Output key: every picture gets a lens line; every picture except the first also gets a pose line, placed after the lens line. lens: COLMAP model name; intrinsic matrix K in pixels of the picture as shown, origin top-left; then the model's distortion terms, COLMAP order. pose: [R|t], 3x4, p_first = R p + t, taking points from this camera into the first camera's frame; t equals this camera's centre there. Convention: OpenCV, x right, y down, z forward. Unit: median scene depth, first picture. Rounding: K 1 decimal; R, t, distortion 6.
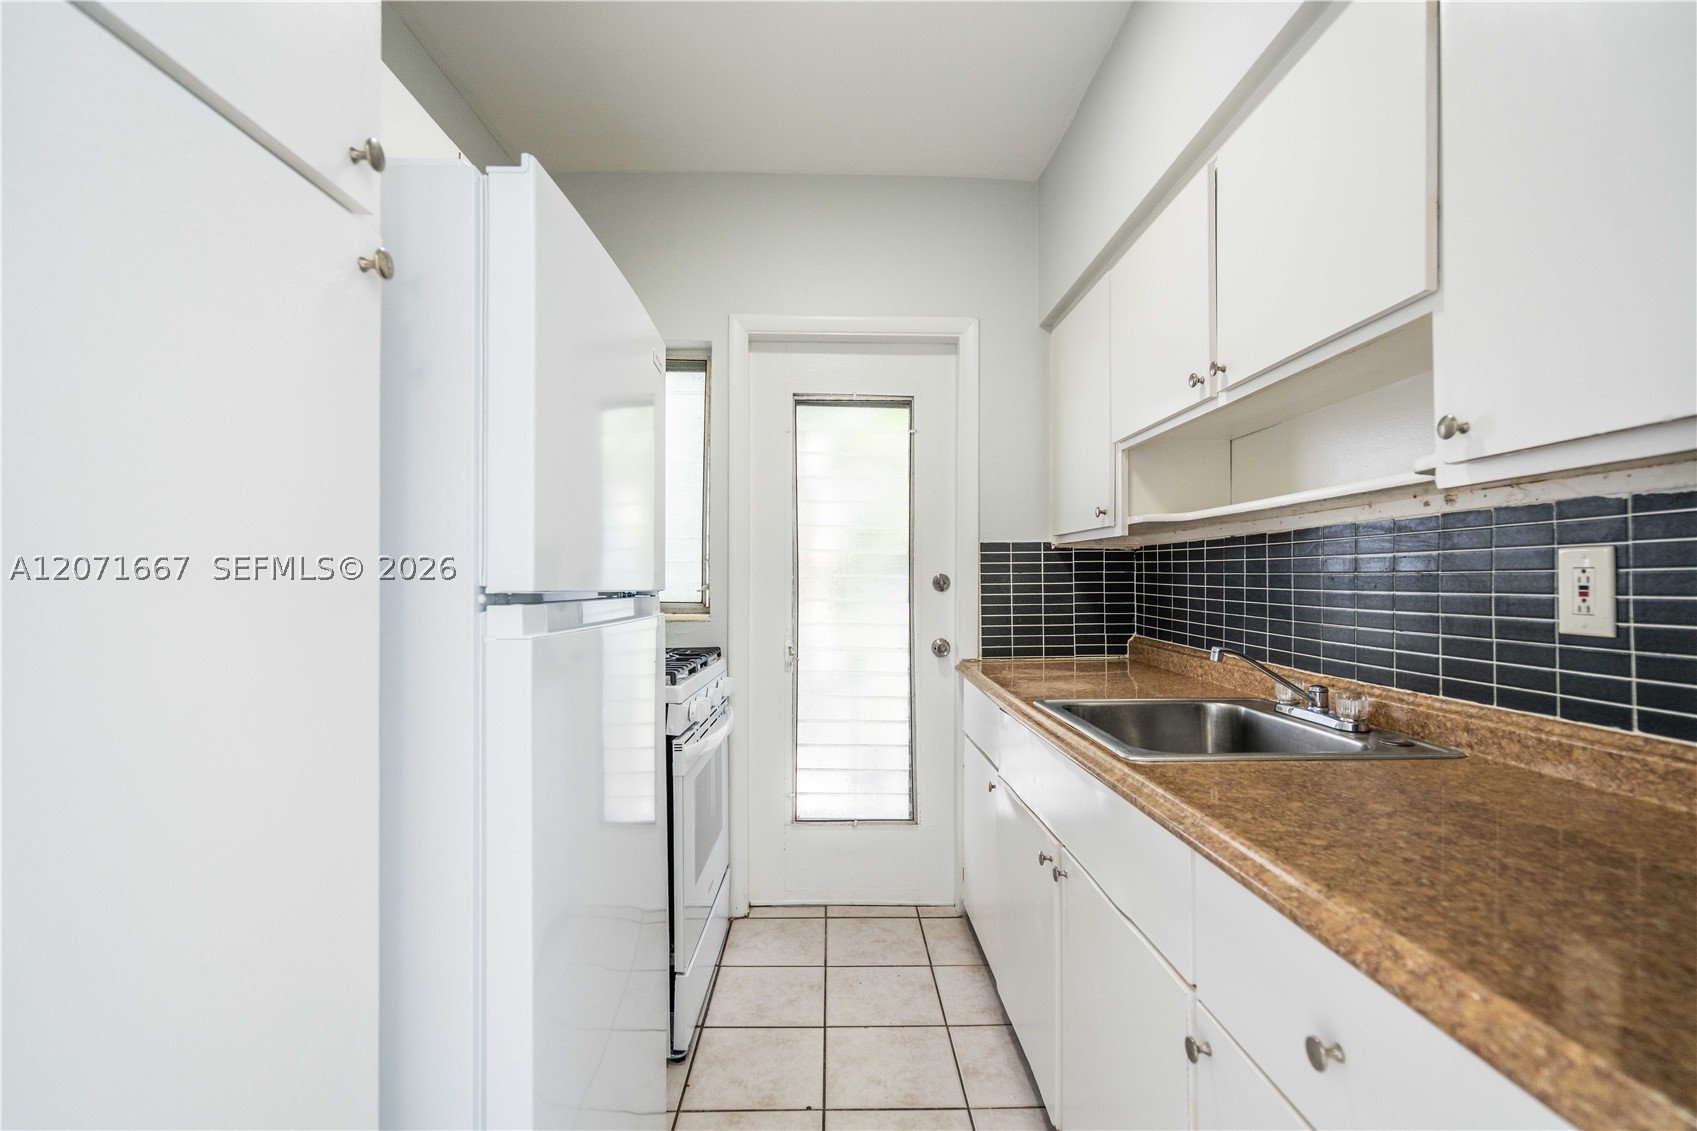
lens RADIAL K [[785.2, 0, 845.5], [0, 785.2, 568.2], [0, 0, 1]] dist [0.000530, -0.000698]
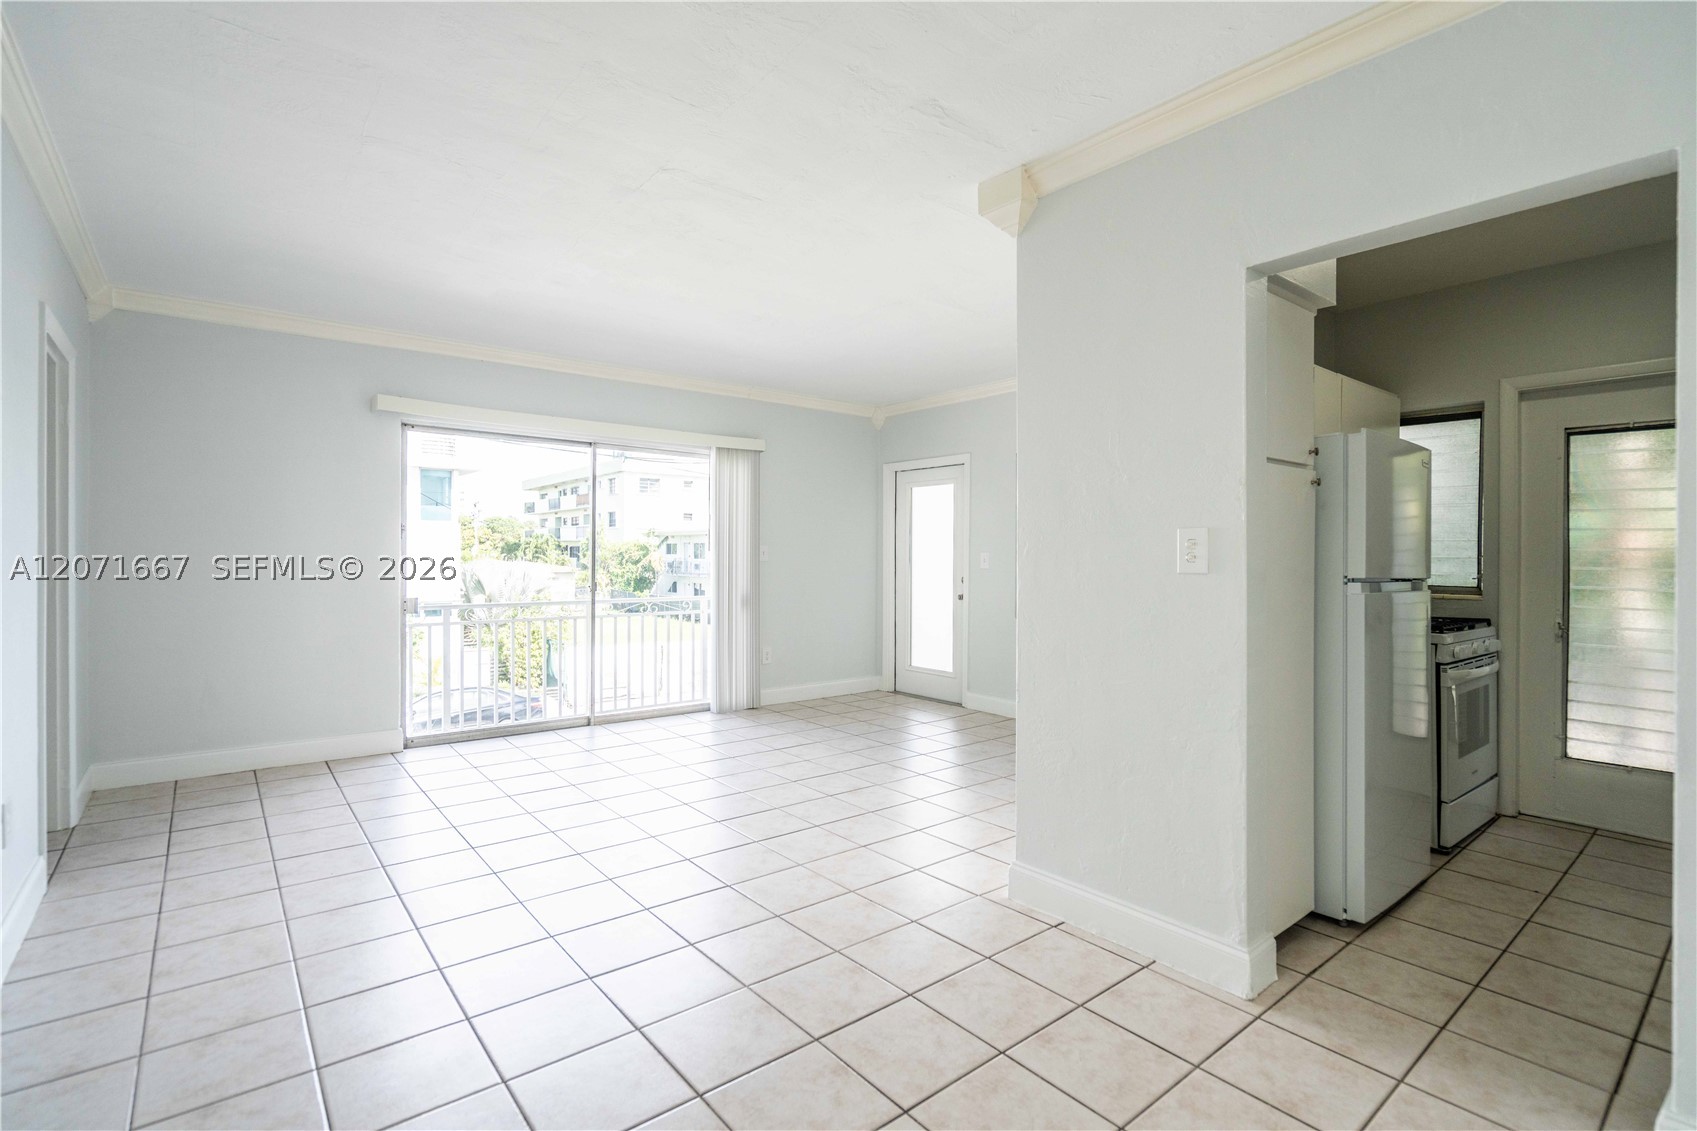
lens RADIAL K [[785.2, 0, 842.8], [0, 785.2, 555.8], [0, 0, 1]] dist [0.000530, -0.000698]
pose [[0.613176, 0.005515, -0.789927, 0.288201], [0.003351, 0.999948, 0.009582, -0.035524], [0.789940, -0.008523, 0.613126, -0.932401]]
